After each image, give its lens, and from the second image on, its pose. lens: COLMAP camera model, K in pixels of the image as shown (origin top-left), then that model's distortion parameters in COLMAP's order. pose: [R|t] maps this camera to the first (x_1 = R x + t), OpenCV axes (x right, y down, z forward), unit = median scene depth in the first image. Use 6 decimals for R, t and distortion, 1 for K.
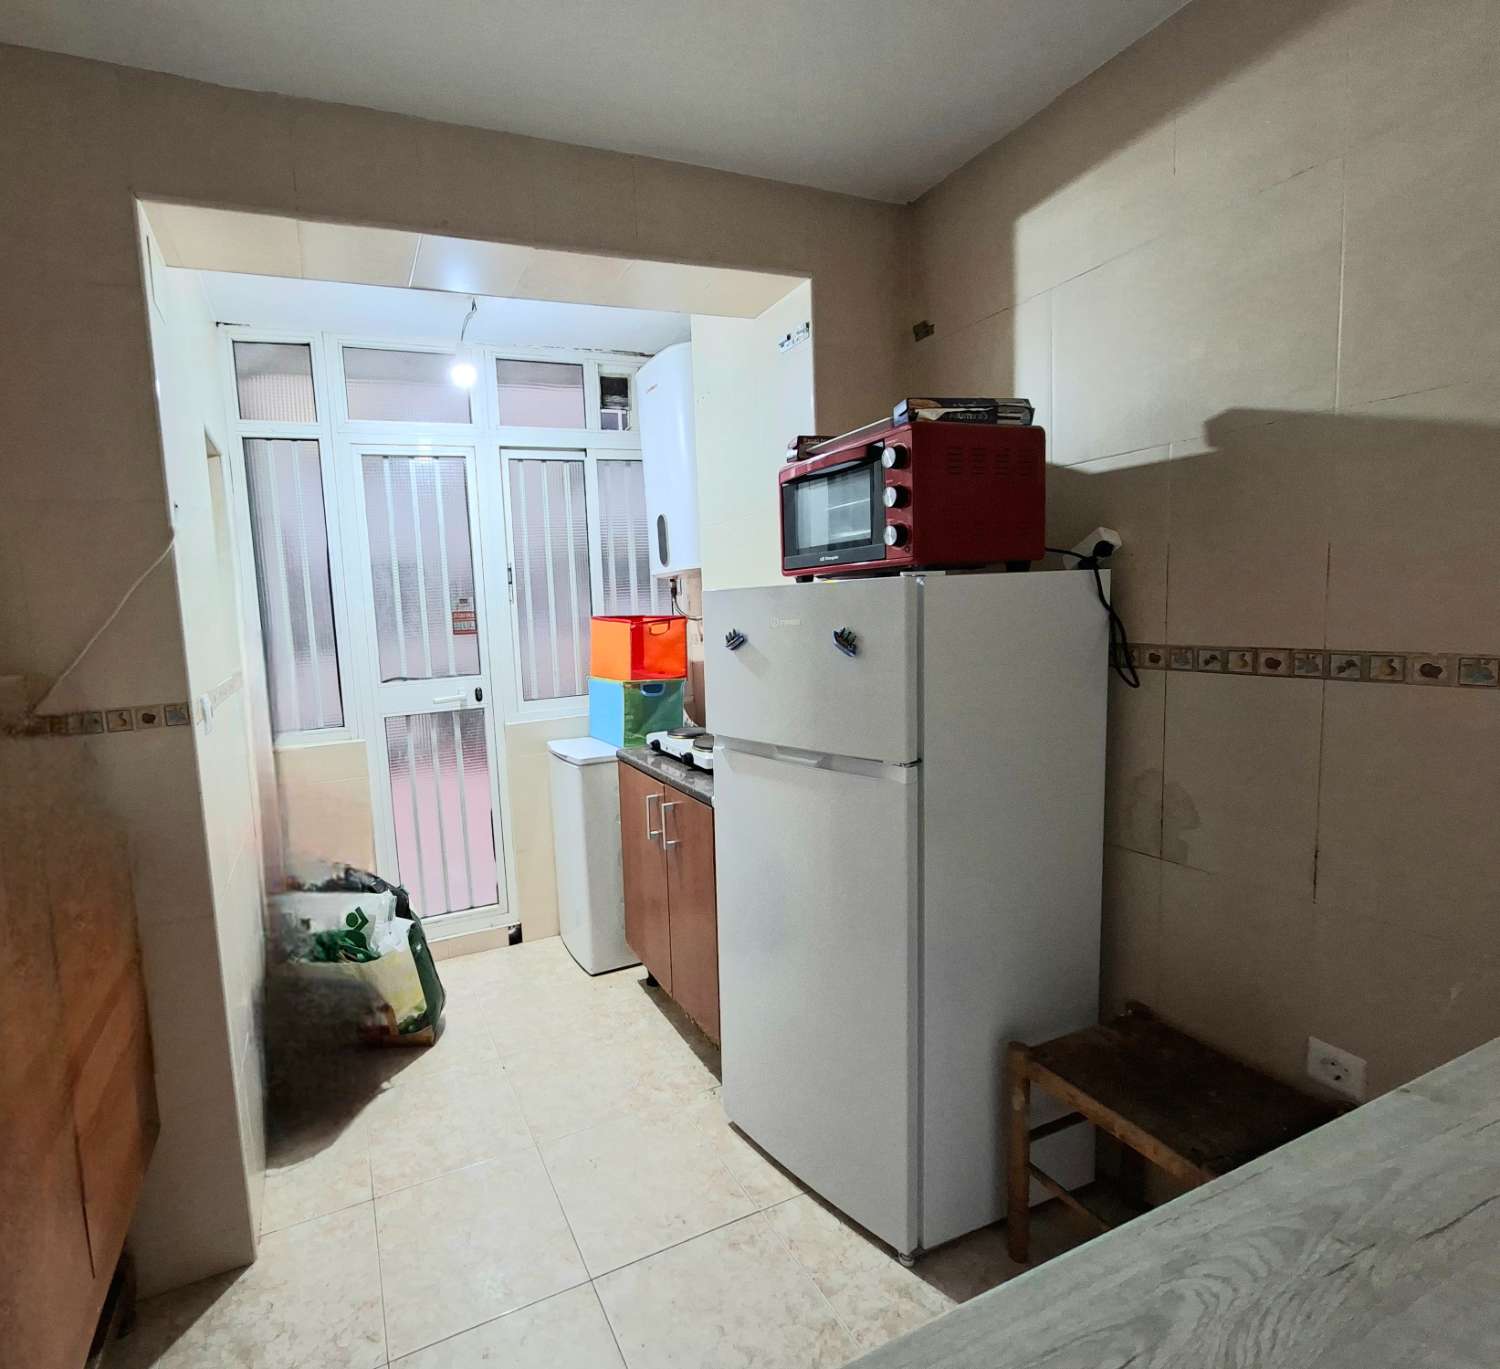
lens RADIAL K [[744.1, 0, 663.2], [0, 744.1, 632.8], [0, 0, 1]] dist [-0.009981, 0.009389]
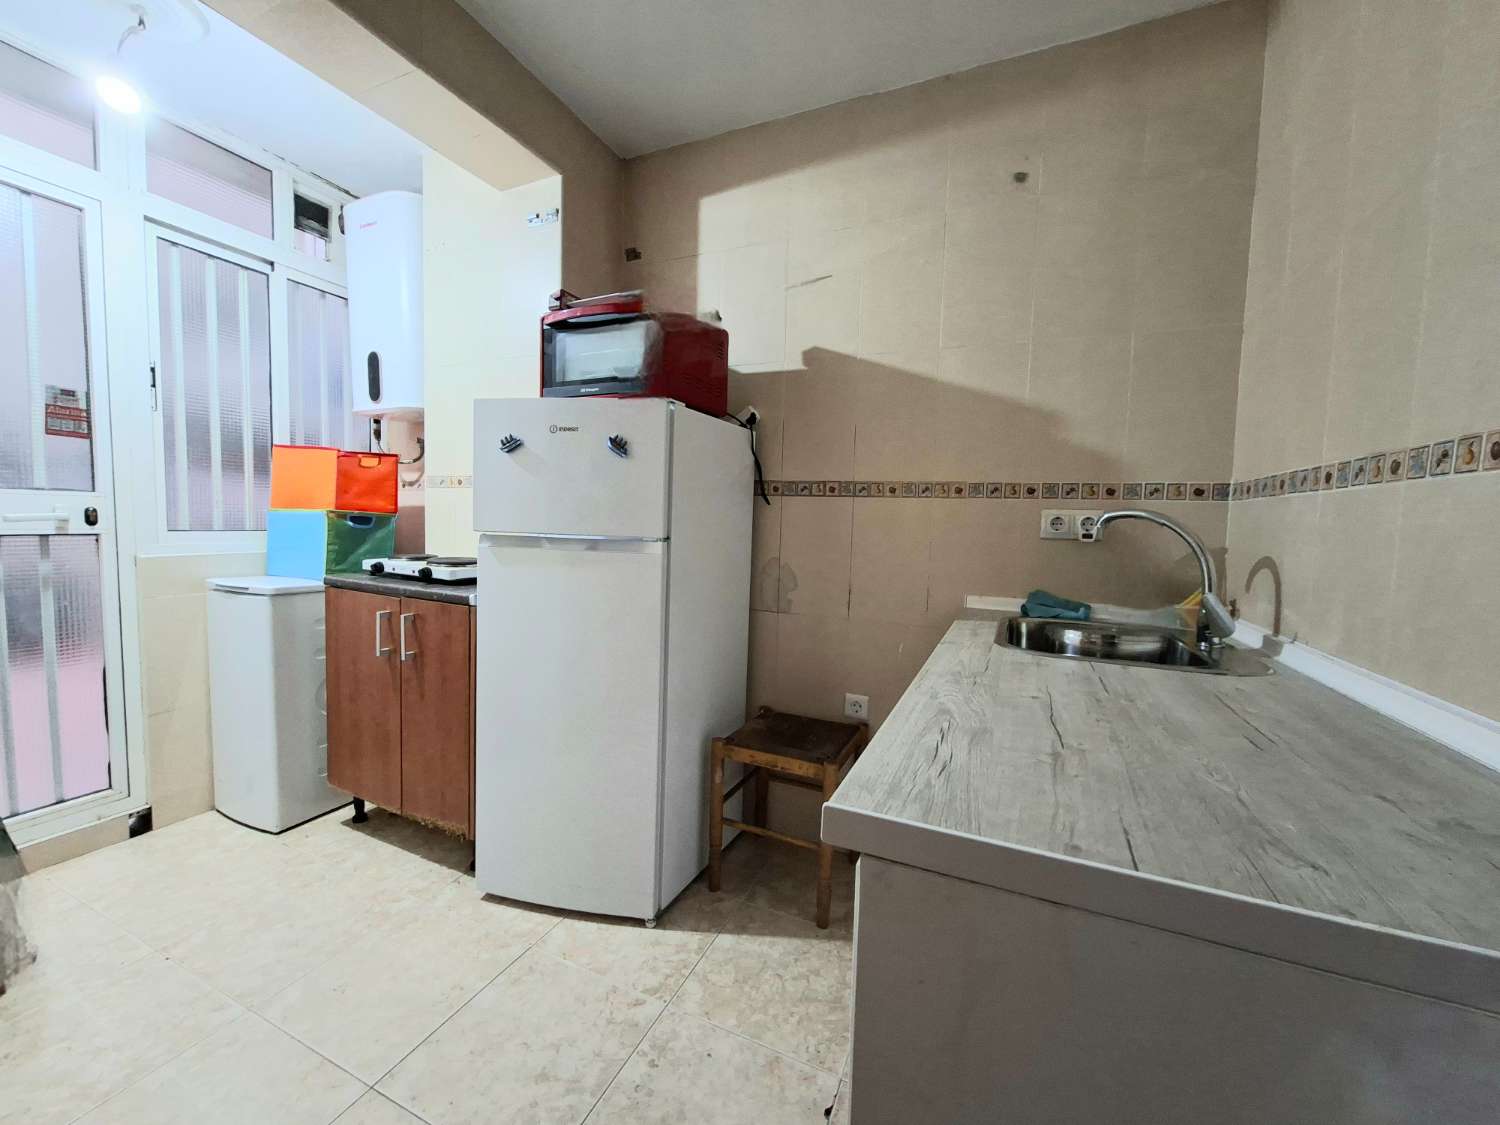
lens RADIAL K [[582.1, 0, 758.6], [0, 582.1, 560.1], [0, 0, 1]] dist [-0.006023, 0.000339]
pose [[0.701353, 0.022165, 0.712469, -0.262674], [0.008650, 0.999178, -0.039600, 0.221929], [-0.712761, 0.033937, 0.700585, 0.110420]]
